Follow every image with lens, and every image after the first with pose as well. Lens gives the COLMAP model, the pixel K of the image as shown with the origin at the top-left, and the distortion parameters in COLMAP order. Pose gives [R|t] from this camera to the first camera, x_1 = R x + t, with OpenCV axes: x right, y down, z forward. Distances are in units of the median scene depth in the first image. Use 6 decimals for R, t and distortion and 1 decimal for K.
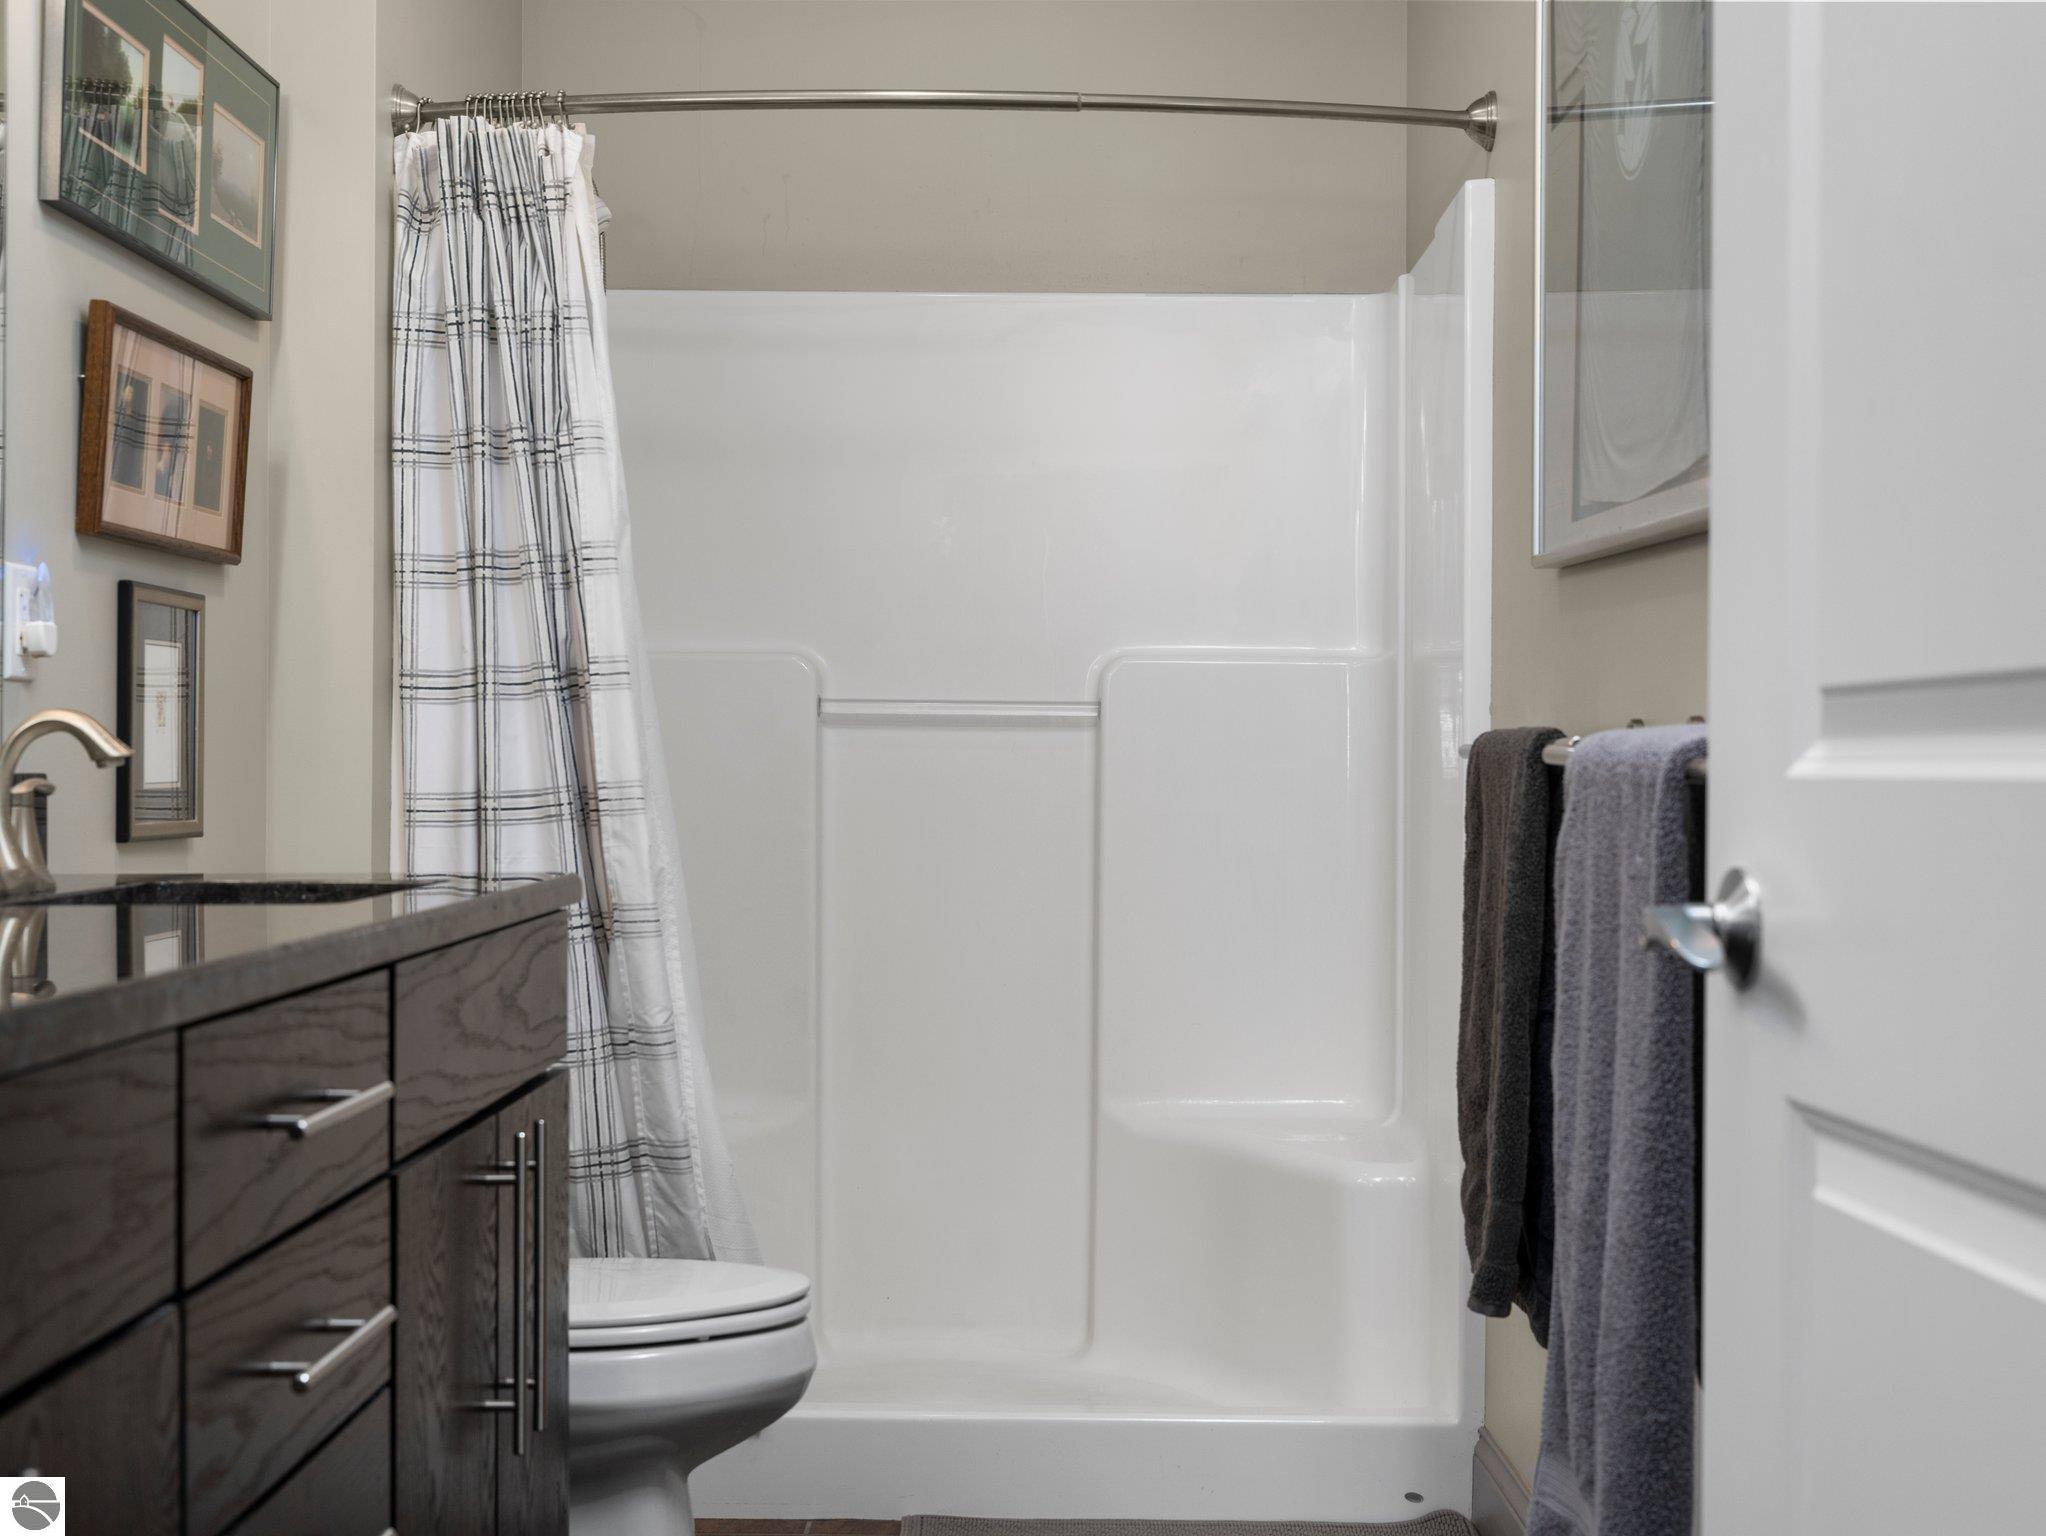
lens RADIAL K [[2328.4, 0, 1016.0], [0, 2328.4, 824.9], [0, 0, 1]] dist [0.050979, 0.036908]
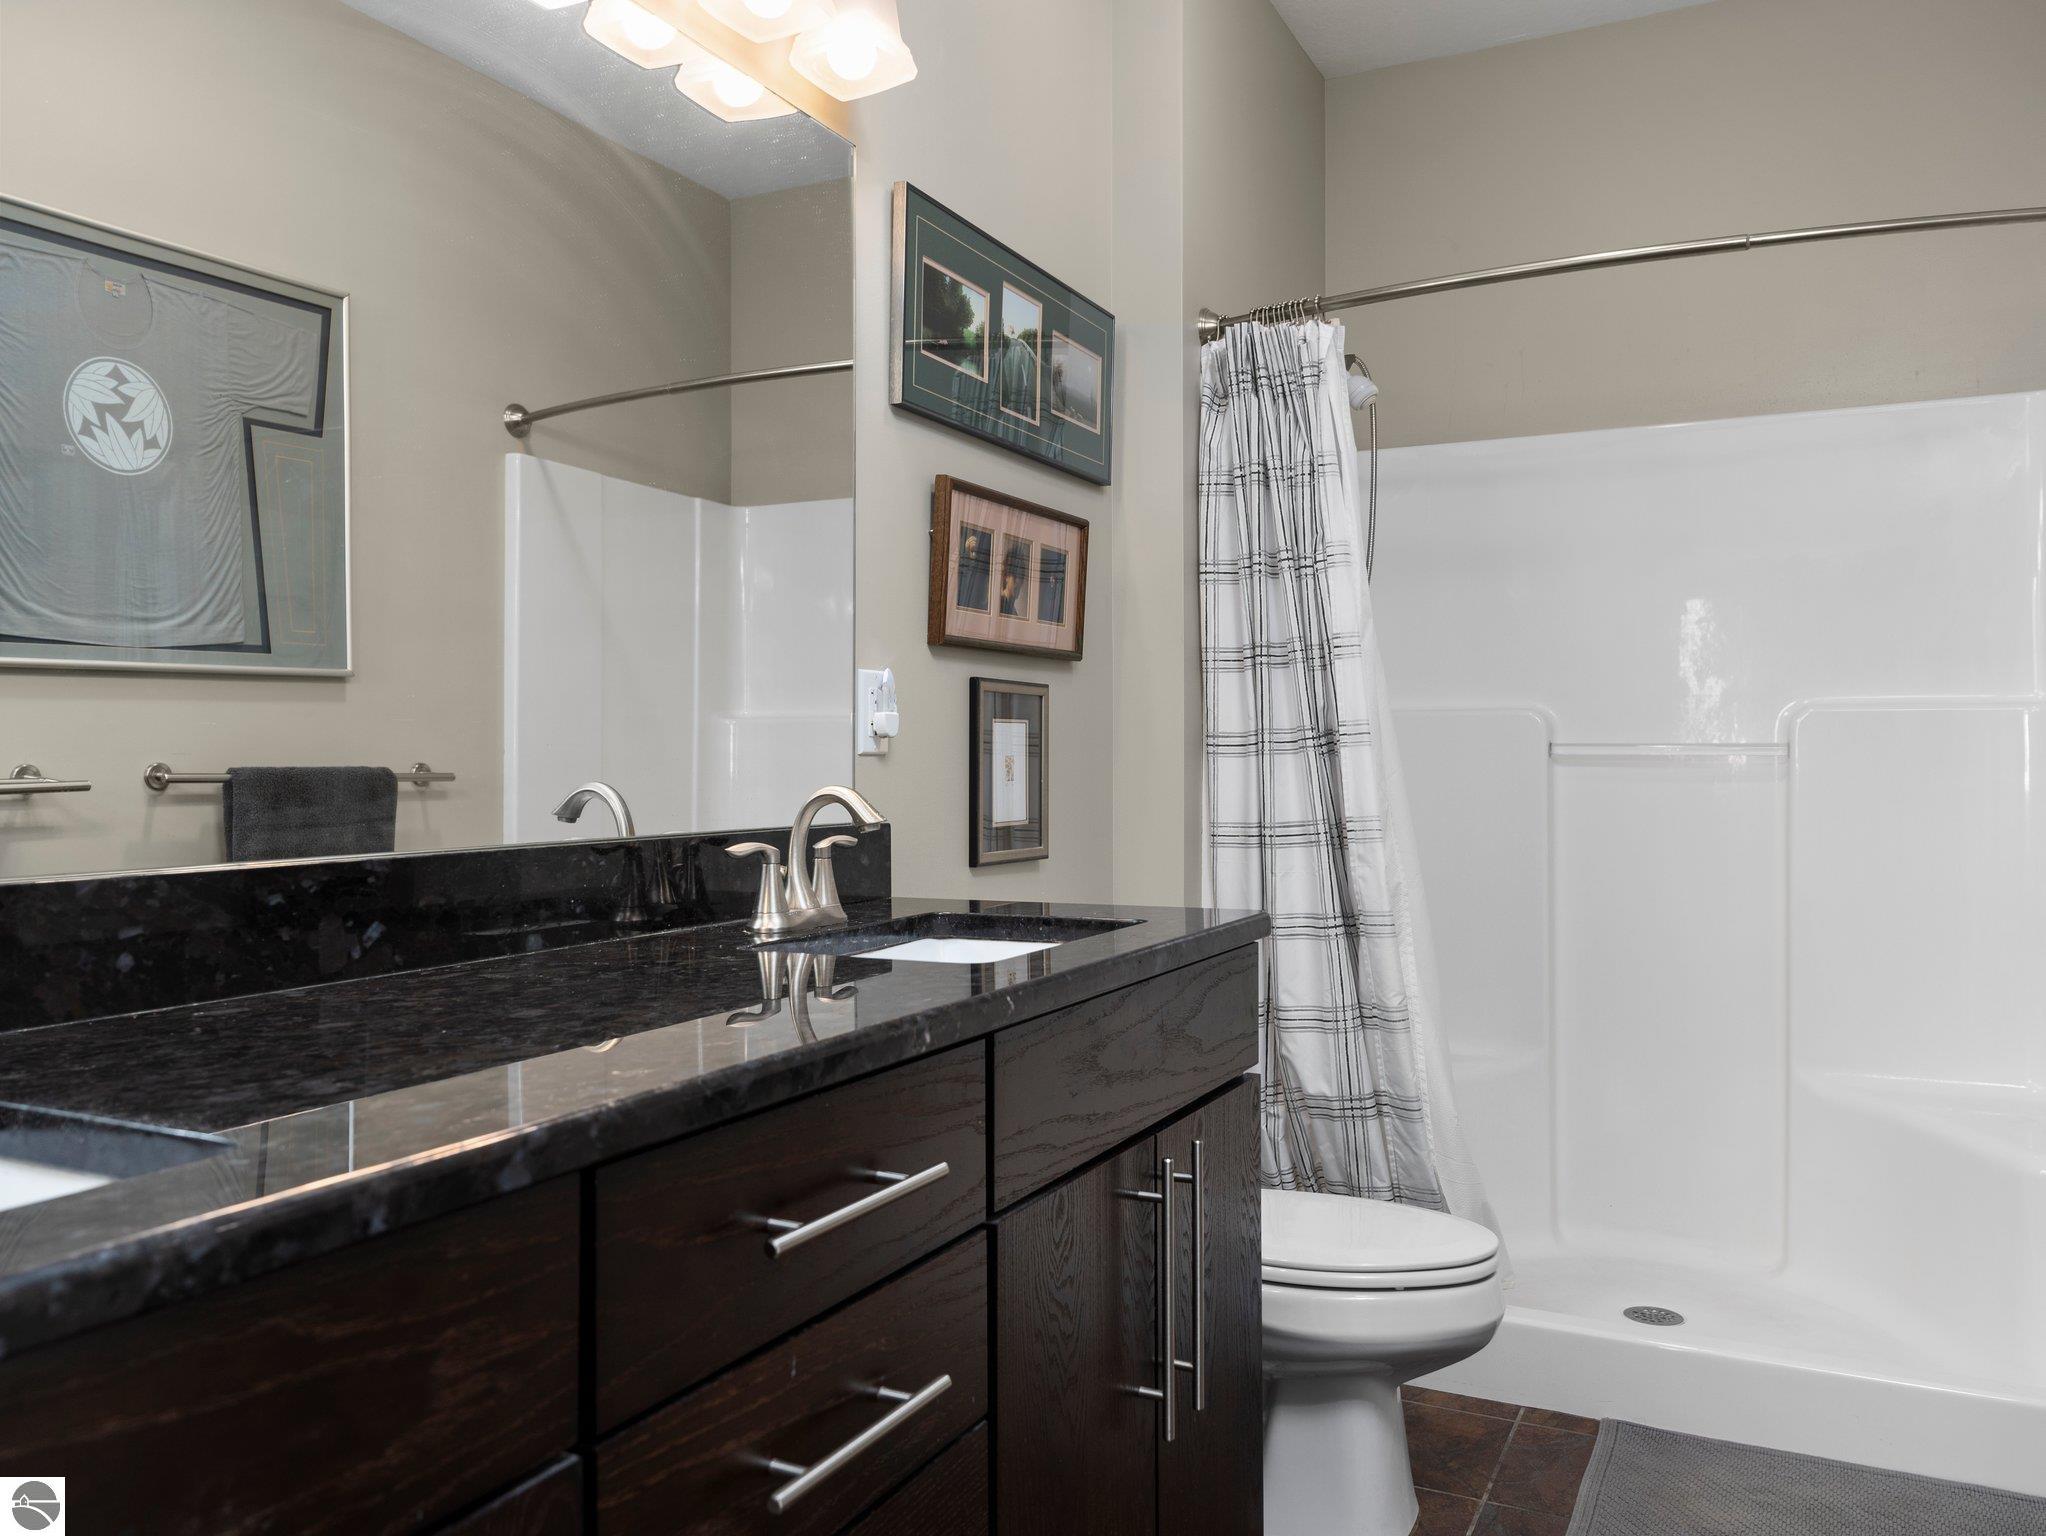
lens RADIAL K [[1592.5, 0, 1008.1], [0, 1592.5, 773.2], [0, 0, 1]] dist [0.009080, 0.003141]
pose [[0.910480, -0.002867, -0.413544, 0.017250], [-0.010685, 0.999479, -0.030454, -0.013938], [0.413416, 0.032146, 0.909975, 0.114394]]
